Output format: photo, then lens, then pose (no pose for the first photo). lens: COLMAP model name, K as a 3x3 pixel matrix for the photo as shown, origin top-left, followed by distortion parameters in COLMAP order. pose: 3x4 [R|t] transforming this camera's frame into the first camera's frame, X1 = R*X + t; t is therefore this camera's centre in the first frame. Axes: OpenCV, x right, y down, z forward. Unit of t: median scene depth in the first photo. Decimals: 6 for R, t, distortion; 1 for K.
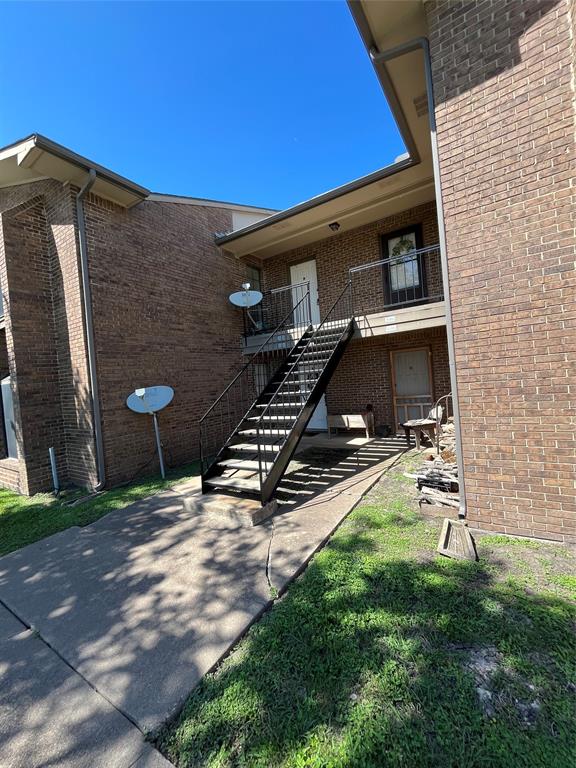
lens RADIAL K [[312.2, 0, 289.2], [0, 312.2, 381.0], [0, 0, 1]] dist [-0.002753, 0.000257]
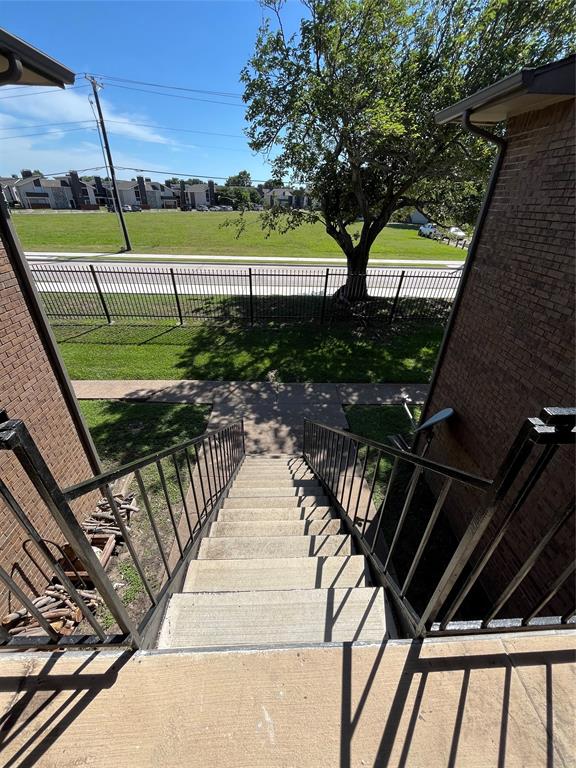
lens RADIAL K [[312.2, 0, 289.2], [0, 312.2, 381.0], [0, 0, 1]] dist [-0.002753, 0.000257]
pose [[-0.818725, 0.338769, -0.463600, 0.349946], [0.031647, 0.832801, 0.552668, -0.850388], [0.573314, 0.437811, -0.692556, 2.277948]]
